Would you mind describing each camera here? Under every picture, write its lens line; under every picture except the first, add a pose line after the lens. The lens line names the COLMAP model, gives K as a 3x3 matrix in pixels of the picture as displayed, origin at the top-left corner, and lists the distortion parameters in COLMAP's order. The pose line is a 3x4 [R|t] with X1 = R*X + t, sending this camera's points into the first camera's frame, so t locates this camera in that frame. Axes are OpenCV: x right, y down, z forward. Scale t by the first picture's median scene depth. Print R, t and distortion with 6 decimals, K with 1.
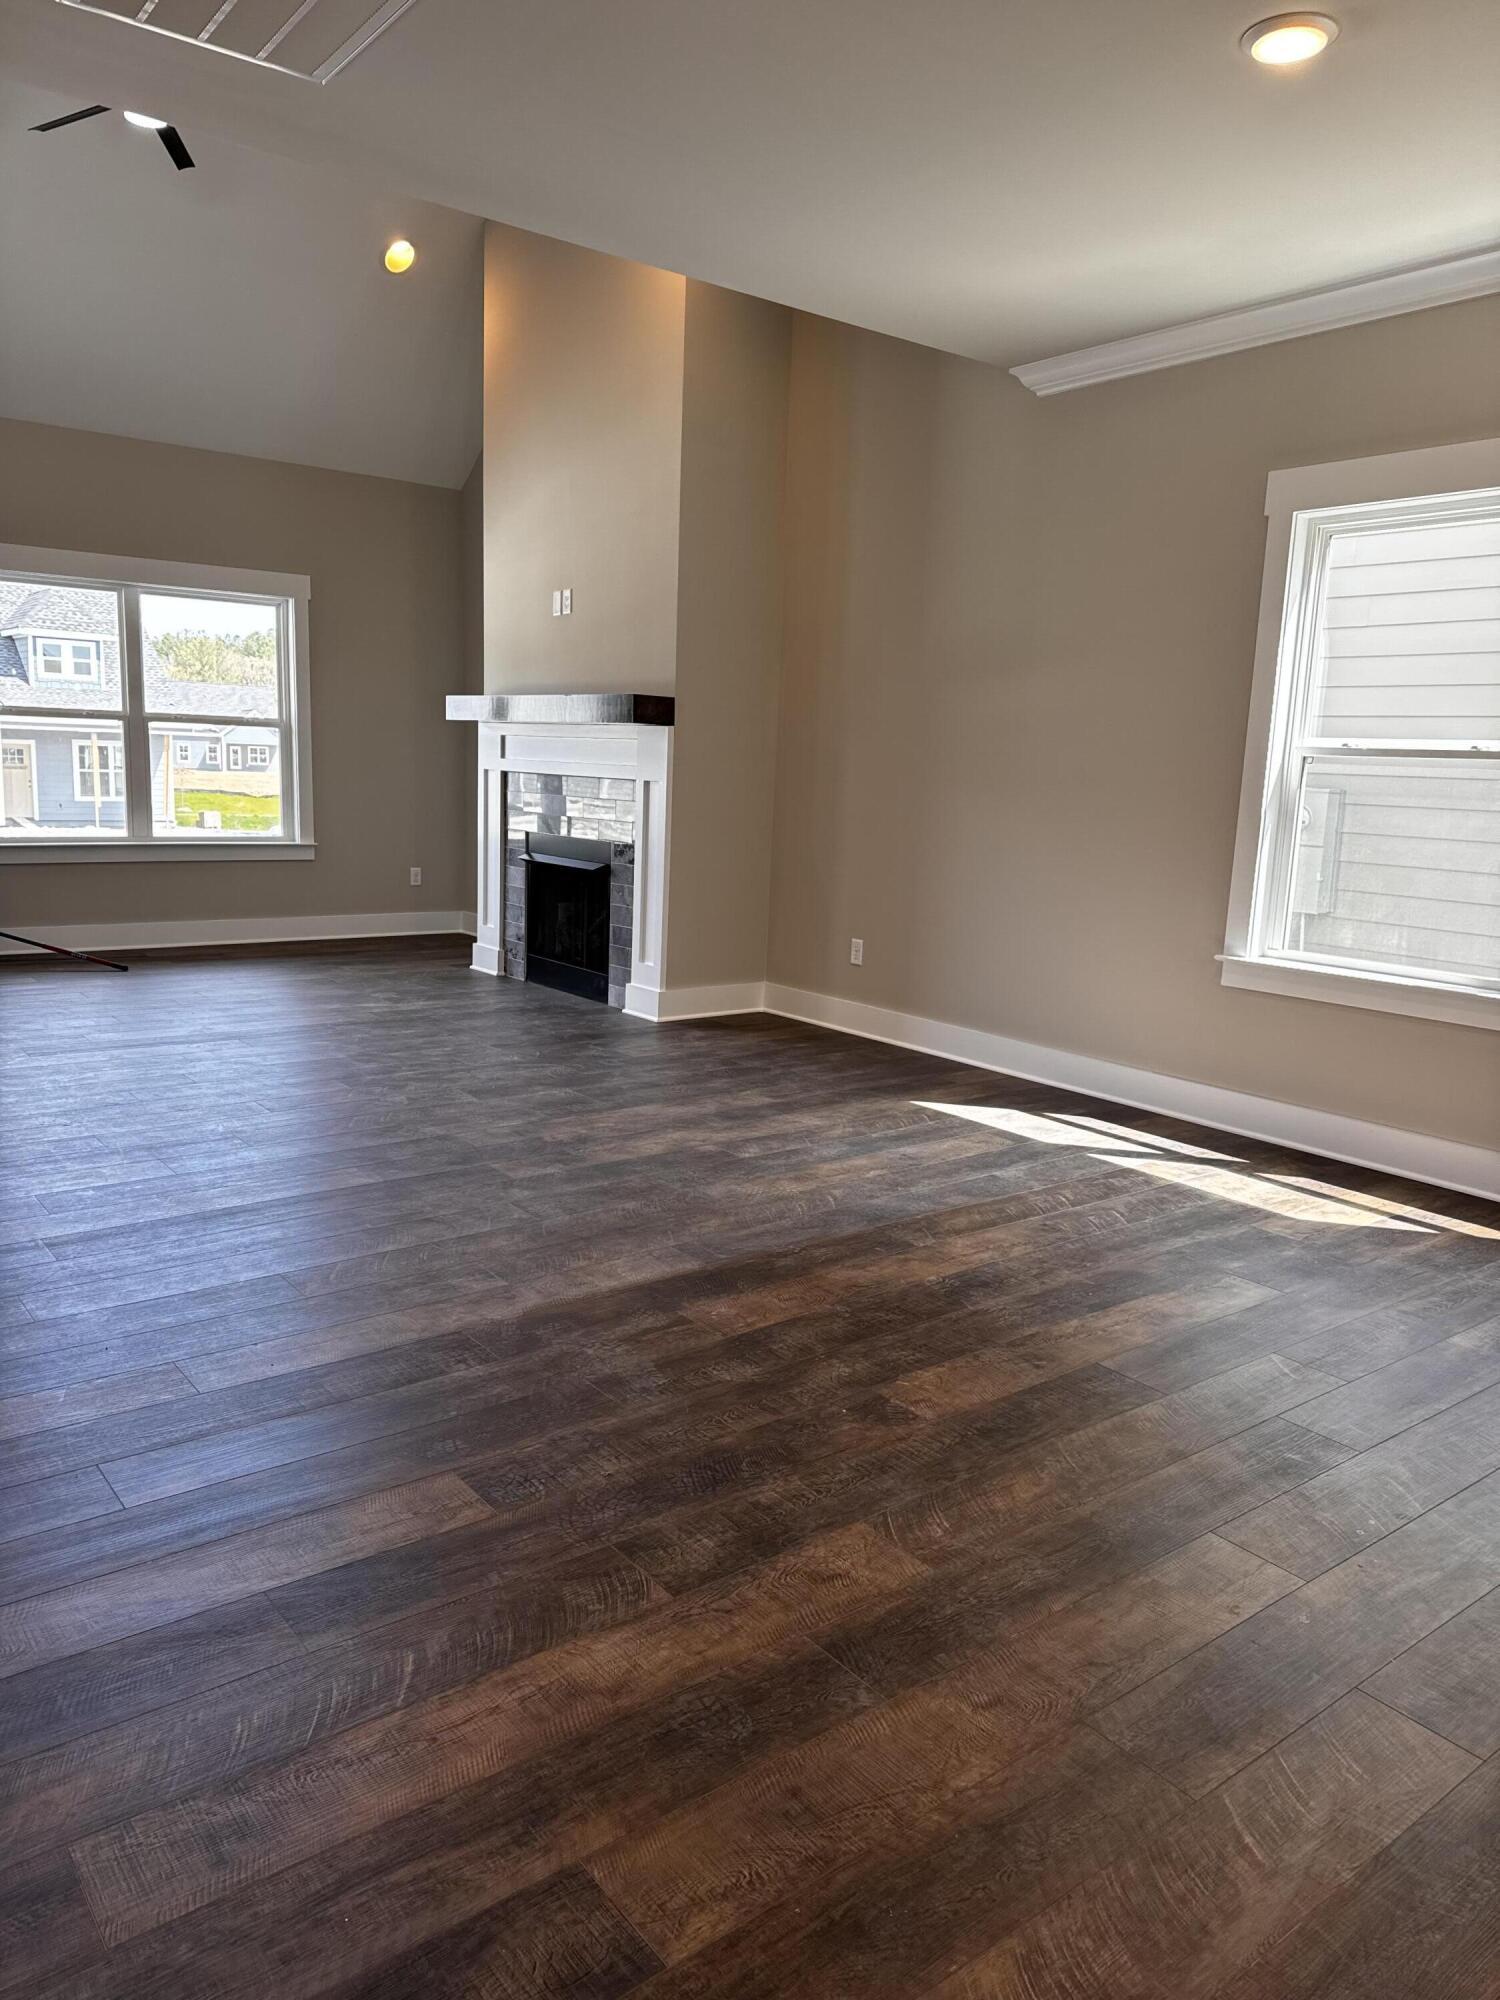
lens RADIAL K [[1407.3, 0, 750.0], [0, 1407.3, 1000.0], [0, 0, 1]] dist [0.003255, 0.002125]
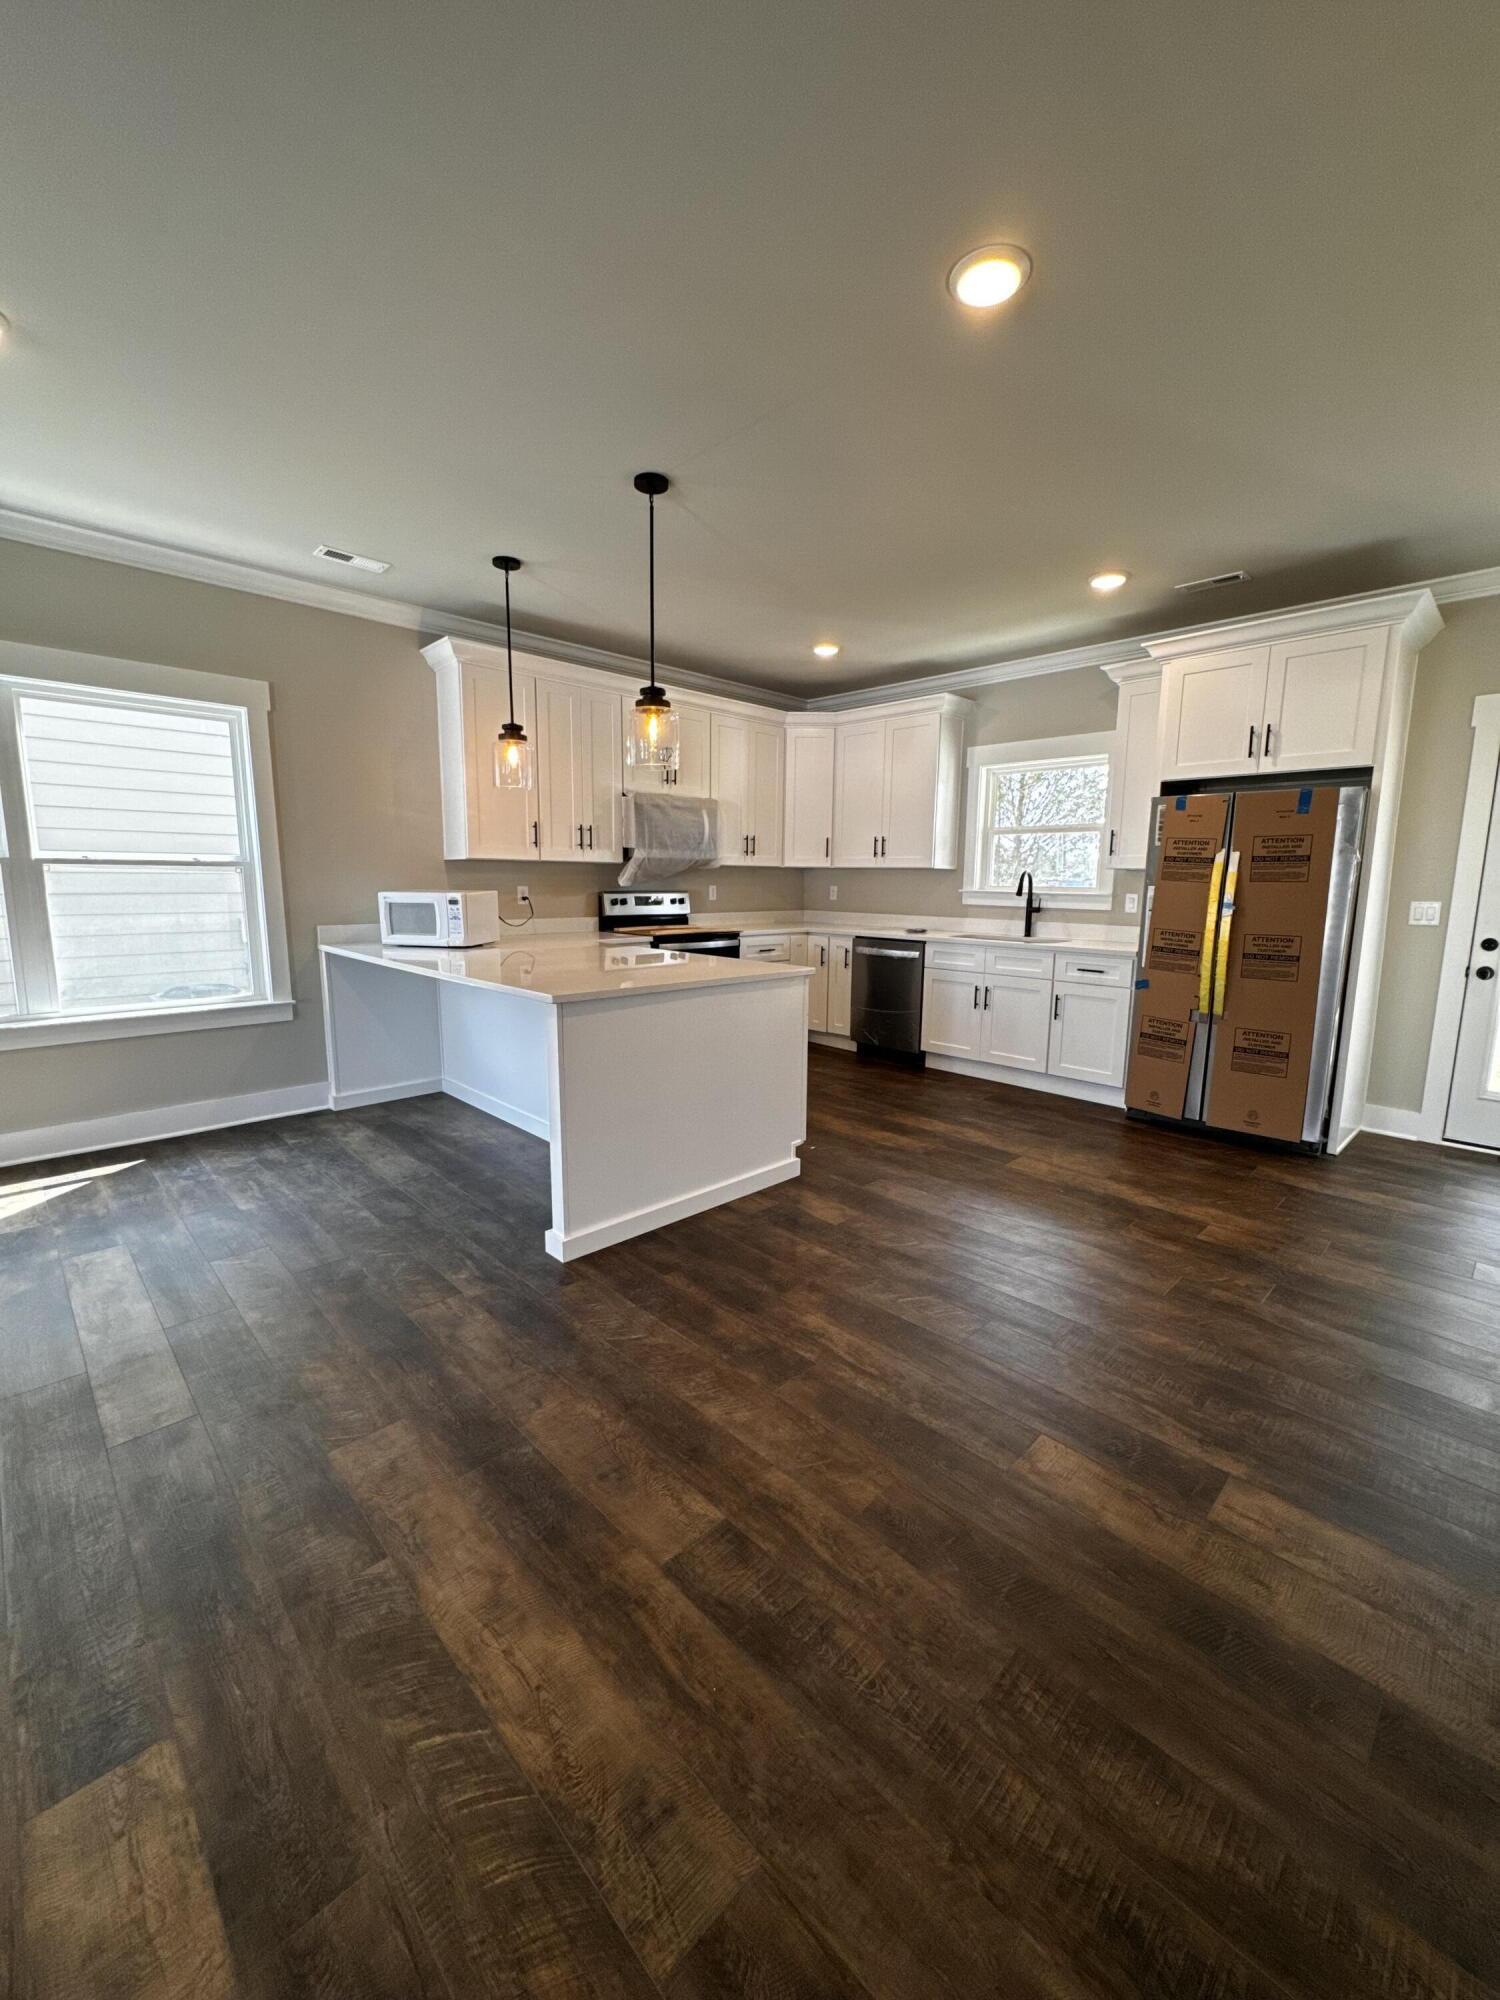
lens RADIAL K [[803.0, 0, 790.0], [0, 803.0, 1001.5], [0, 0, 1]] dist [-0.000727, -0.000061]
pose [[-0.136125, -0.189855, 0.972330, -0.815455], [0.154538, 0.965382, 0.210133, -0.164574], [-0.978564, 0.178867, -0.102073, 0.743046]]
